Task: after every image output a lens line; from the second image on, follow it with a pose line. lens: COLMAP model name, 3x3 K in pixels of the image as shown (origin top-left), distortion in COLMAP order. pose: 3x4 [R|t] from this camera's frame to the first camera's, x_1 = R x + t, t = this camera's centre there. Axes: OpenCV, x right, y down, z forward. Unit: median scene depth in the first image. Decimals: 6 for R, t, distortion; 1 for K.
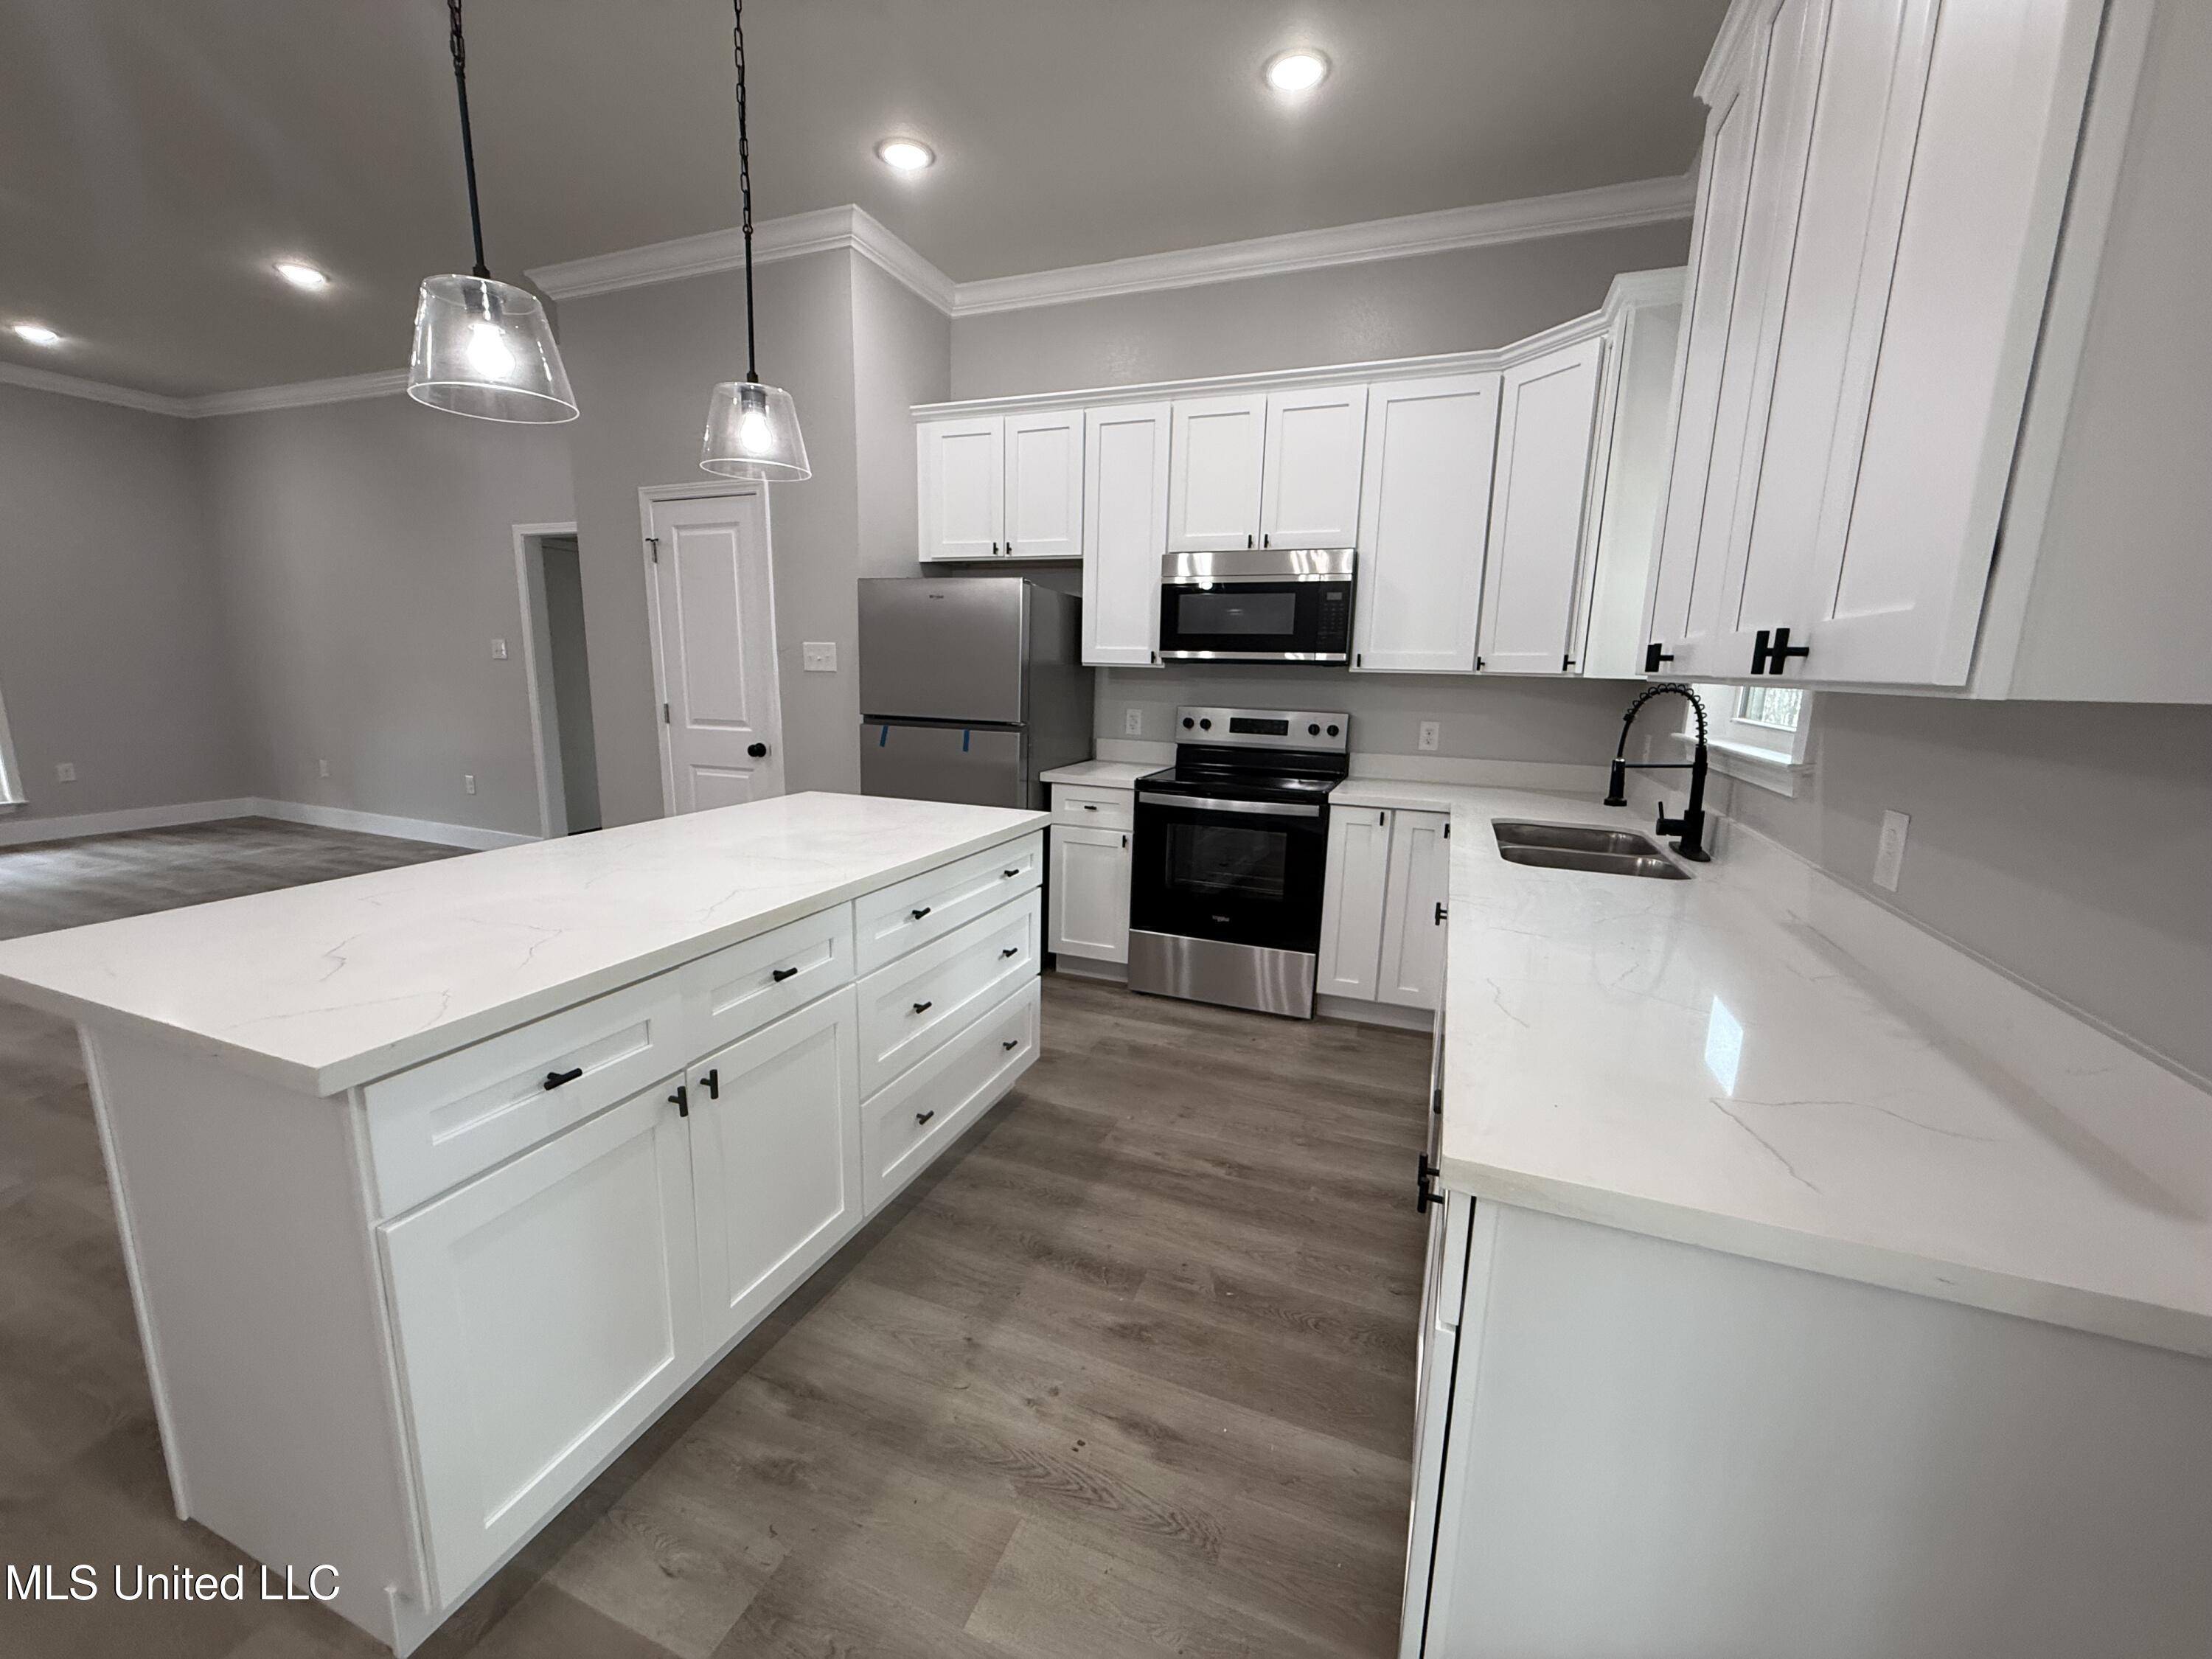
lens RADIAL K [[882.7, 0, 1101.2], [0, 882.7, 835.3], [0, 0, 1]] dist [-0.000343, -0.000206]
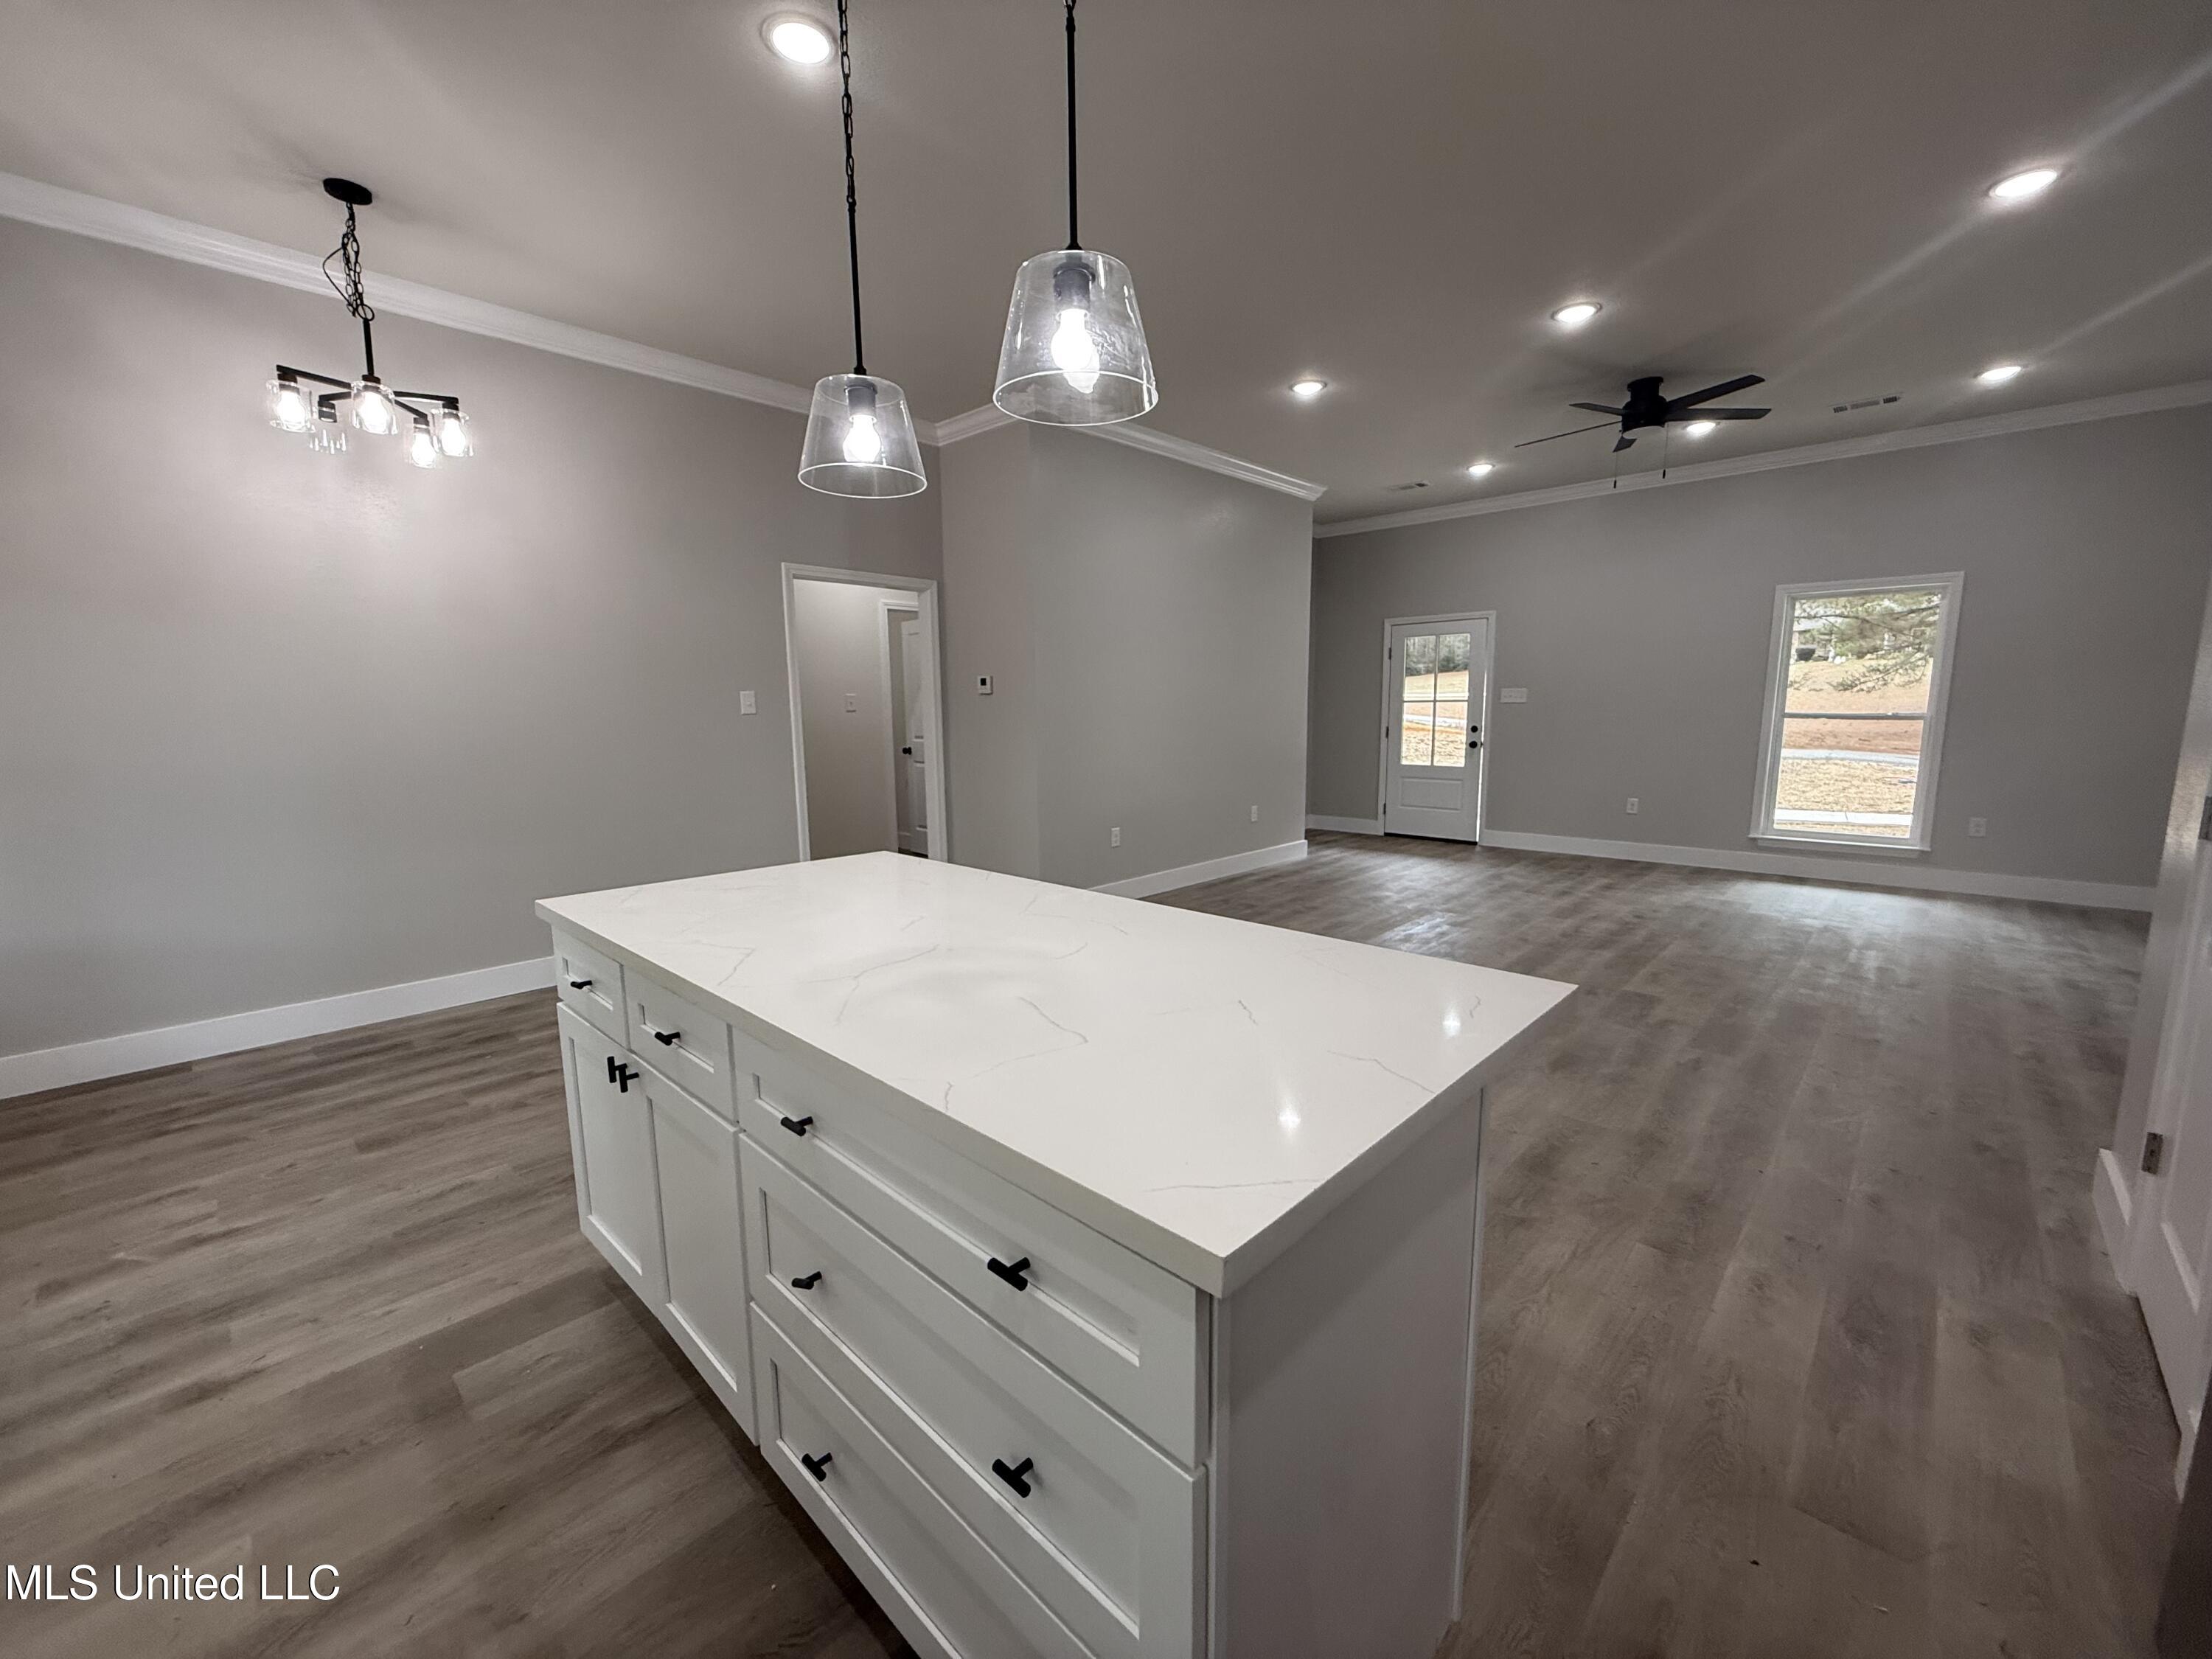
lens RADIAL K [[877.8, 0, 1100.8], [0, 877.8, 835.3], [0, 0, 1]] dist [-0.001377, -0.000017]
pose [[-0.377290, 0.117916, -0.918558, 0.127954], [-0.175466, 0.964793, 0.195923, -0.138043], [0.909321, 0.235095, -0.343316, 0.761626]]
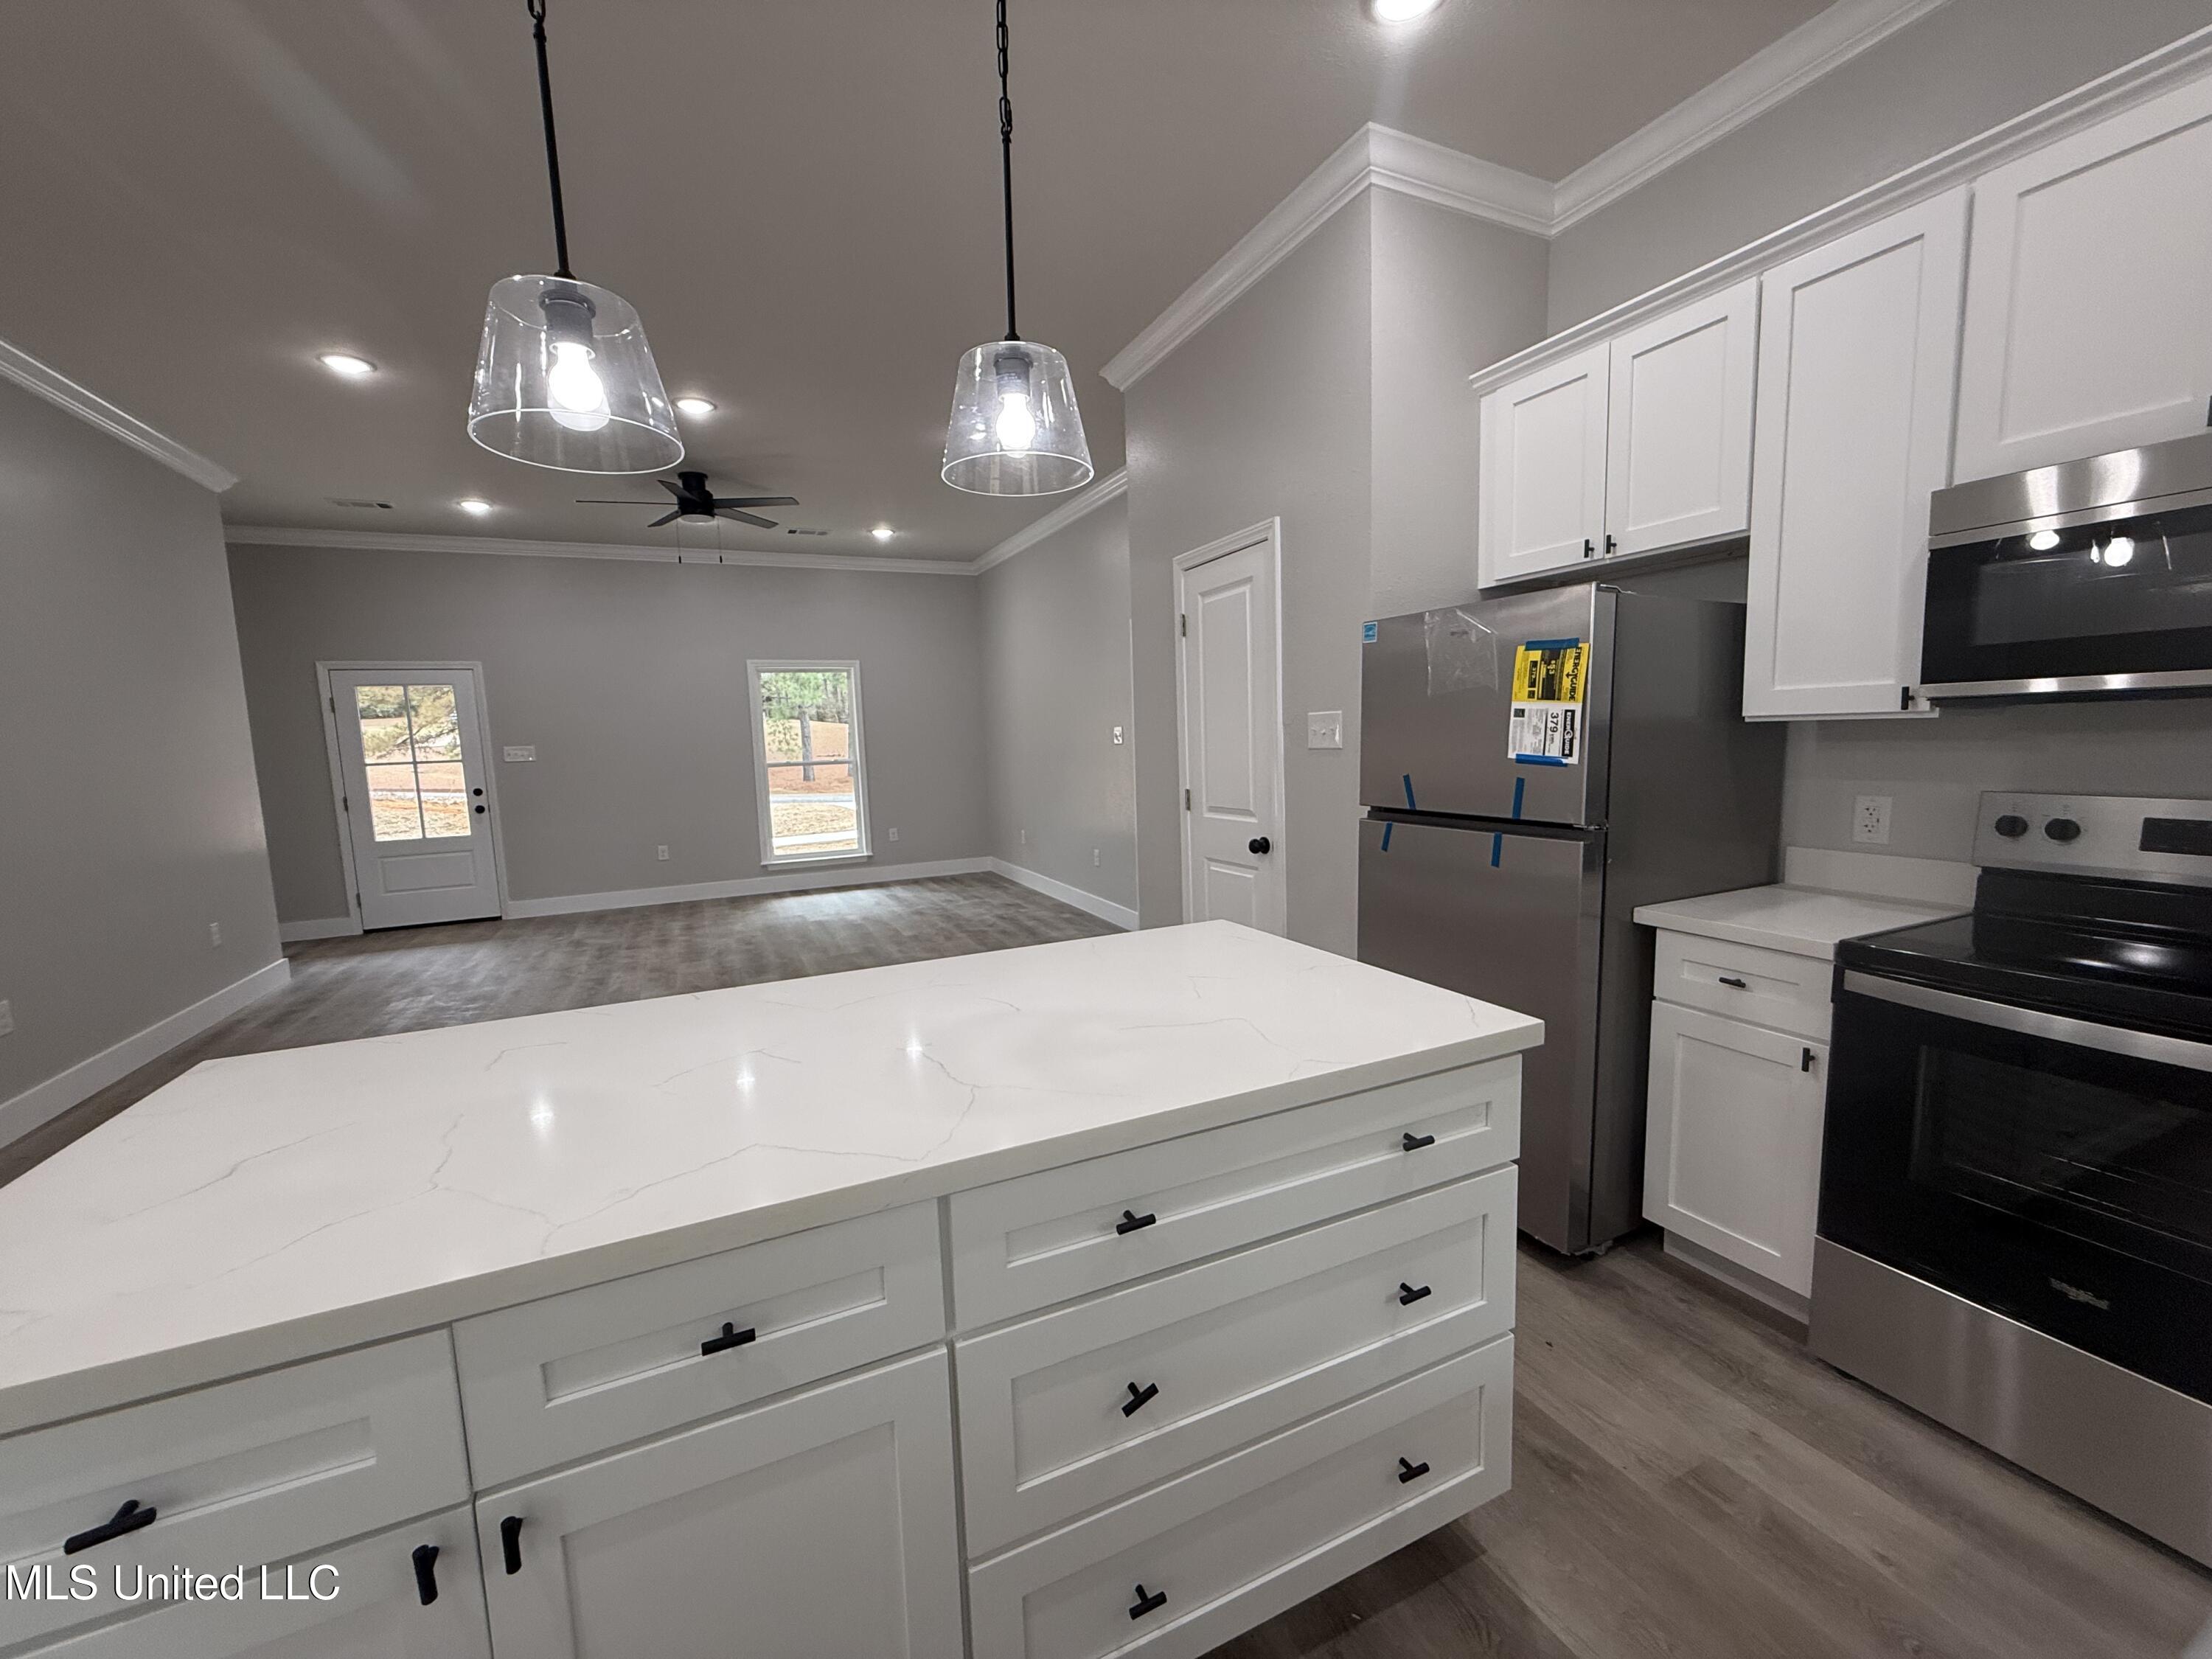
lens RADIAL K [[881.0, 0, 1099.7], [0, 881.0, 834.1], [0, 0, 1]] dist [-0.000895, -0.000009]
pose [[0.723148, 0.030802, -0.690006, 0.077246], [-0.082327, 0.995727, -0.041832, -0.067539], [0.685769, 0.087057, 0.722594, 0.337532]]
